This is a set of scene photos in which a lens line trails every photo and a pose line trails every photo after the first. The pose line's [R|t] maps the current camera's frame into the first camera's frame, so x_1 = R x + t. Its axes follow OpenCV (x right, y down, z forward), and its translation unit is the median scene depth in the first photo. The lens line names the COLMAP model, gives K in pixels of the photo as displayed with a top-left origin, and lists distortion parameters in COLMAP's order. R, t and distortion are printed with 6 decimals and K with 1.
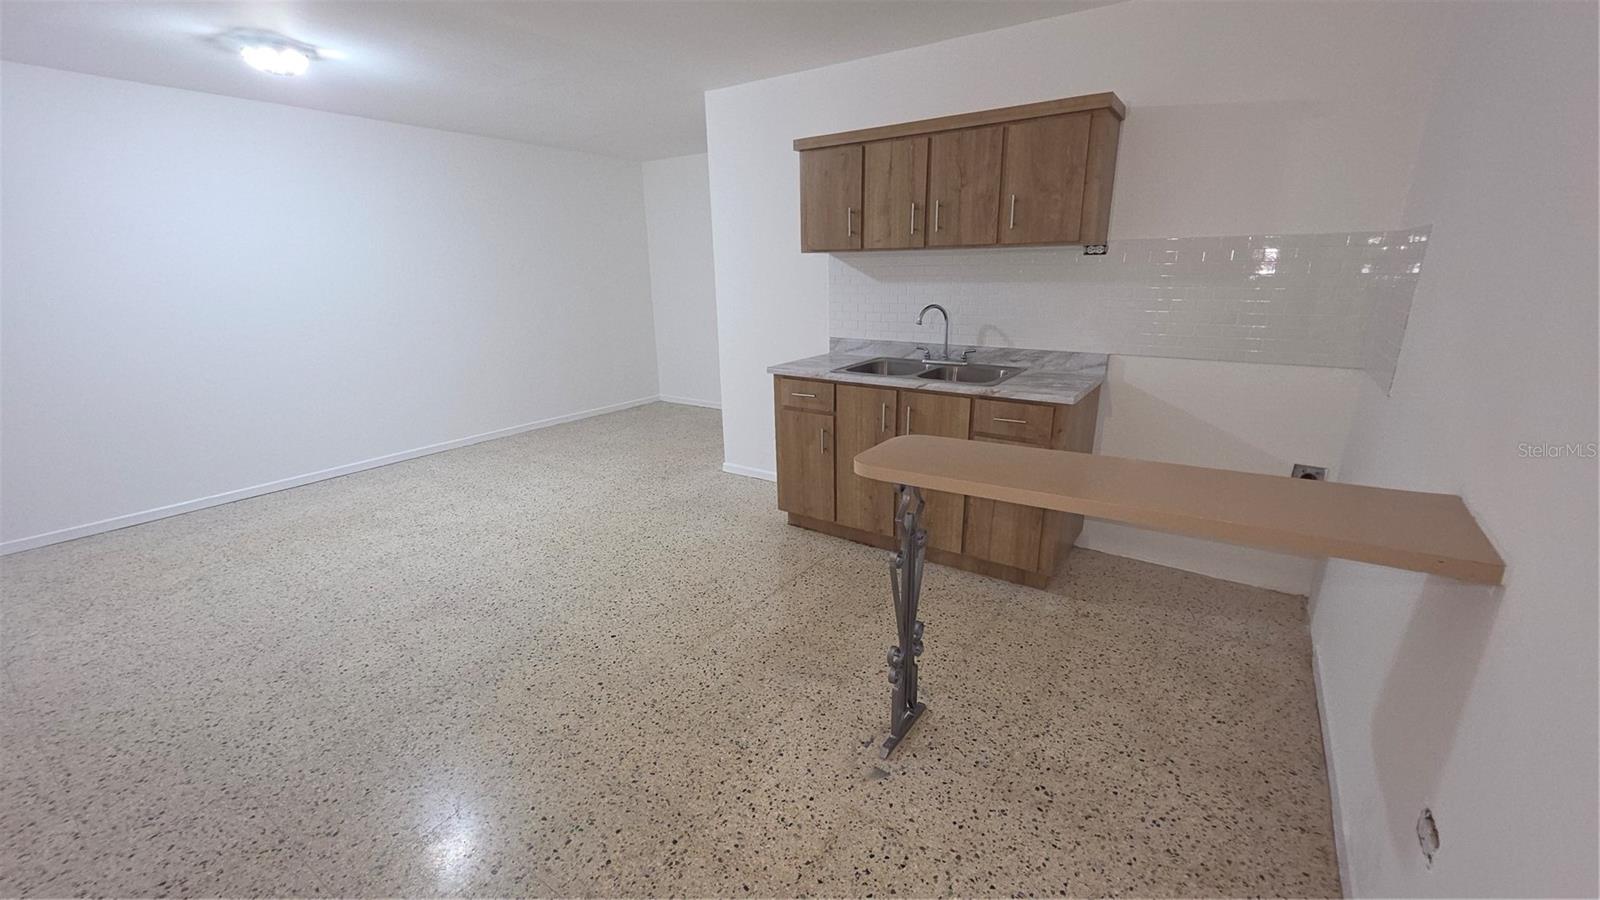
lens RADIAL K [[639.9, 0, 800.0], [0, 639.9, 450.0], [0, 0, 1]] dist [-0.000210, 0.000792]
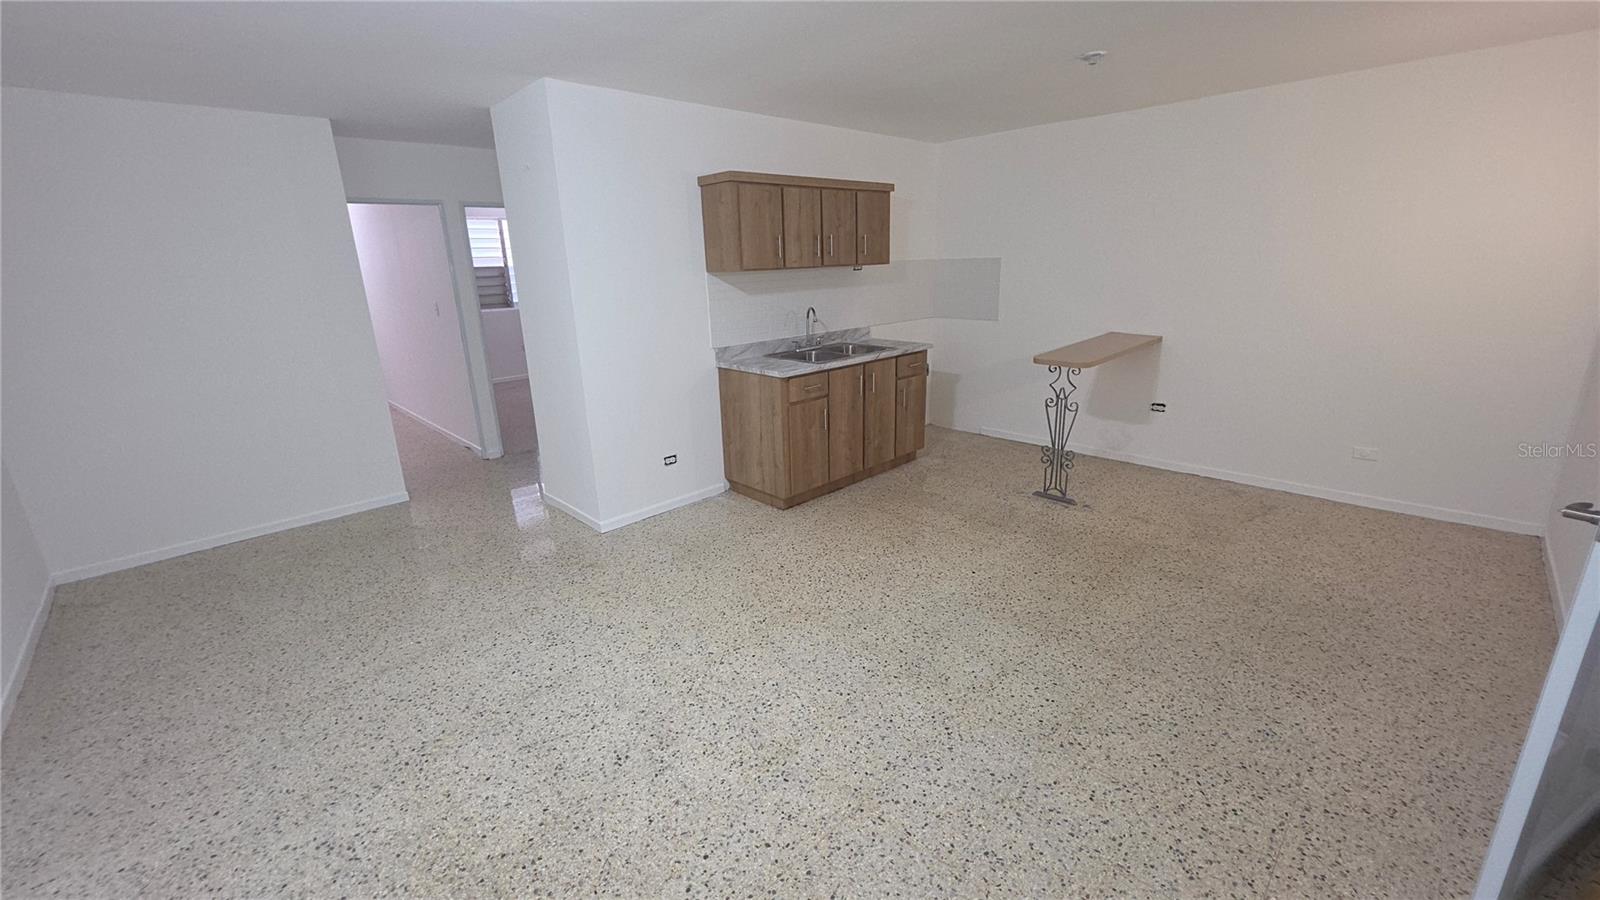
lens RADIAL K [[637.6, 0, 800.0], [0, 637.6, 433.6], [0, 0, 1]] dist [0.000057, -0.000072]
pose [[0.197318, -0.251624, 0.947497, -1.219259], [0.297383, 0.936321, 0.186725, -0.246633], [-0.934146, 0.244926, 0.259582, 0.766346]]
